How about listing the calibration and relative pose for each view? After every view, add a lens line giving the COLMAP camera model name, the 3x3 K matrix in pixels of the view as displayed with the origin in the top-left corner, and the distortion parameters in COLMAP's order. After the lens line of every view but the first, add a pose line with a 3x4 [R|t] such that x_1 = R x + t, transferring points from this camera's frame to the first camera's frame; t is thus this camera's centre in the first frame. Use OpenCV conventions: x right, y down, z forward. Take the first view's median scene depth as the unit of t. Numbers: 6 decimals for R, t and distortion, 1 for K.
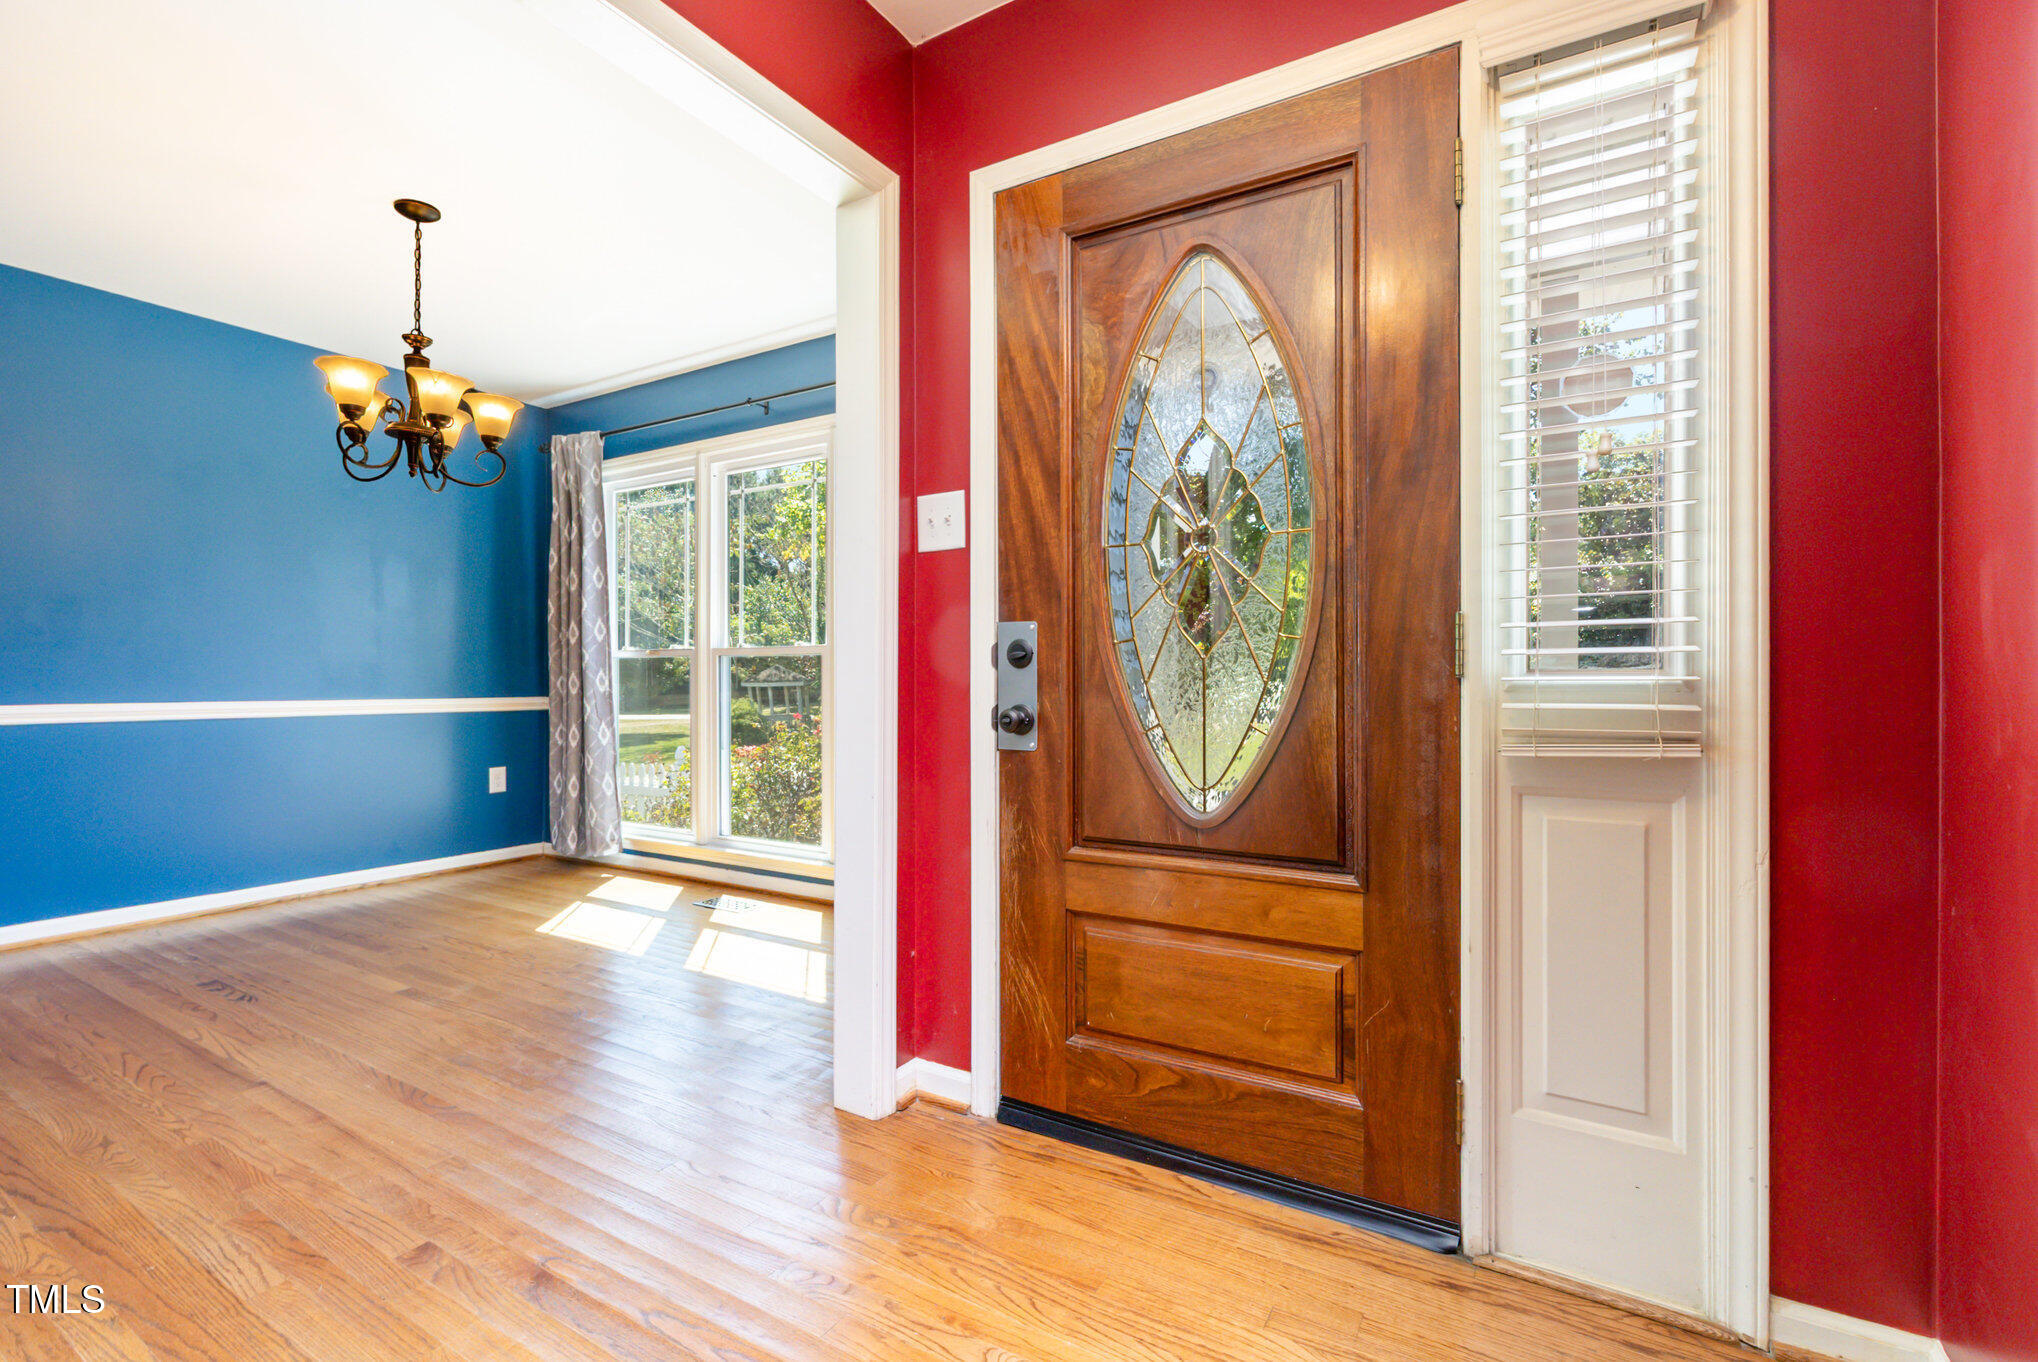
lens RADIAL K [[918.6, 0, 1020.5], [0, 918.6, 673.3], [0, 0, 1]] dist [0.002029, -0.000549]
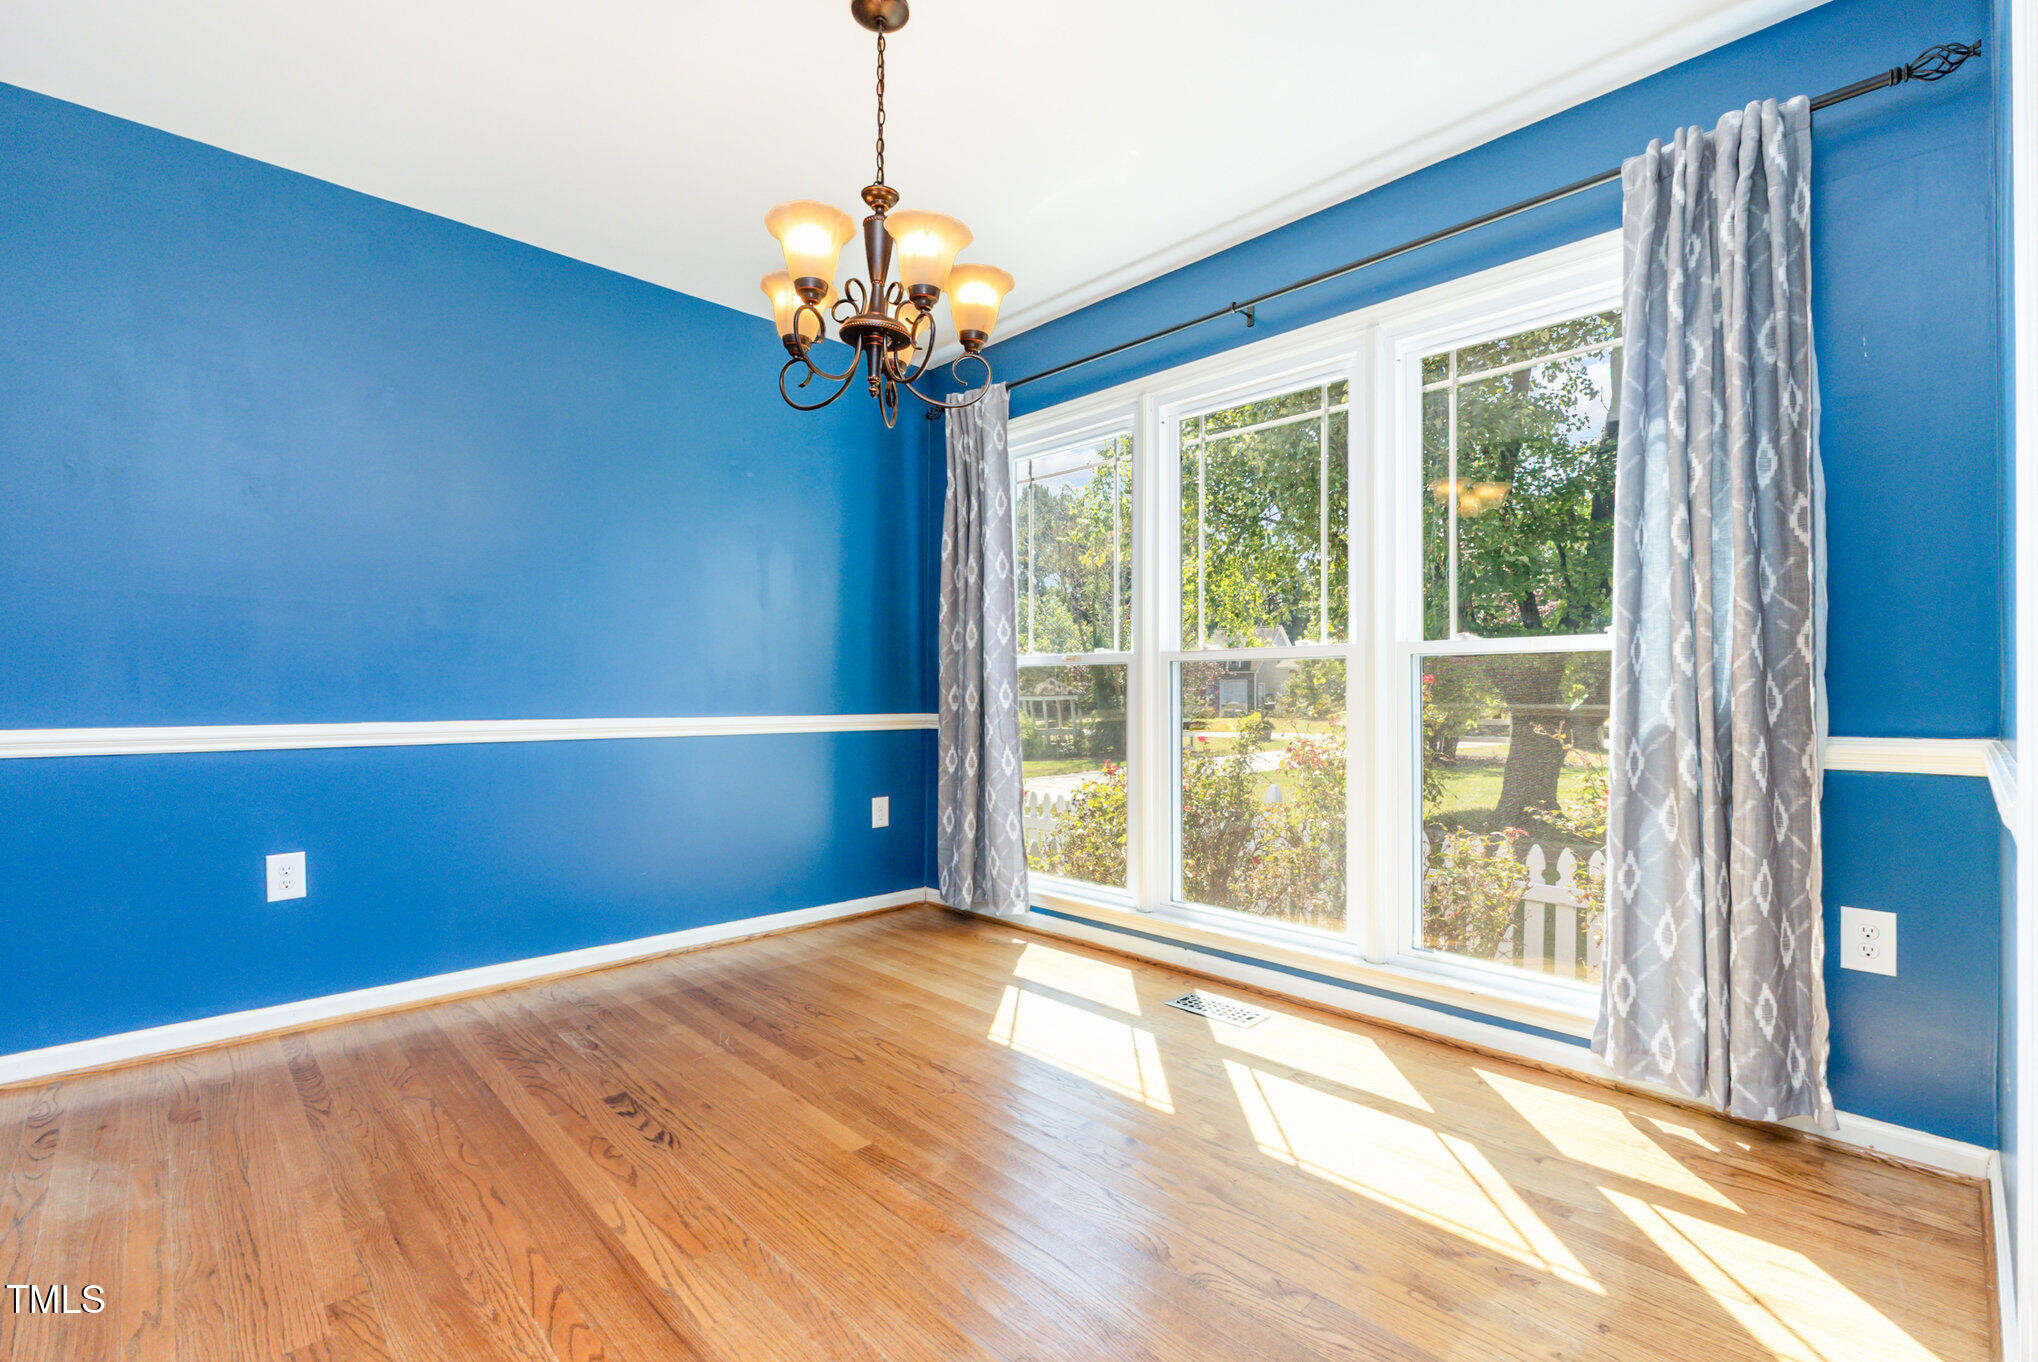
lens RADIAL K [[916.8, 0, 1019.0], [0, 916.8, 681.0], [0, 0, 1]] dist [-0.000448, -0.000031]
pose [[0.966195, -0.001238, -0.257810, -0.240080], [-0.000681, 0.999973, -0.007356, 0.002399], [0.257812, 0.007283, 0.966168, 0.232731]]
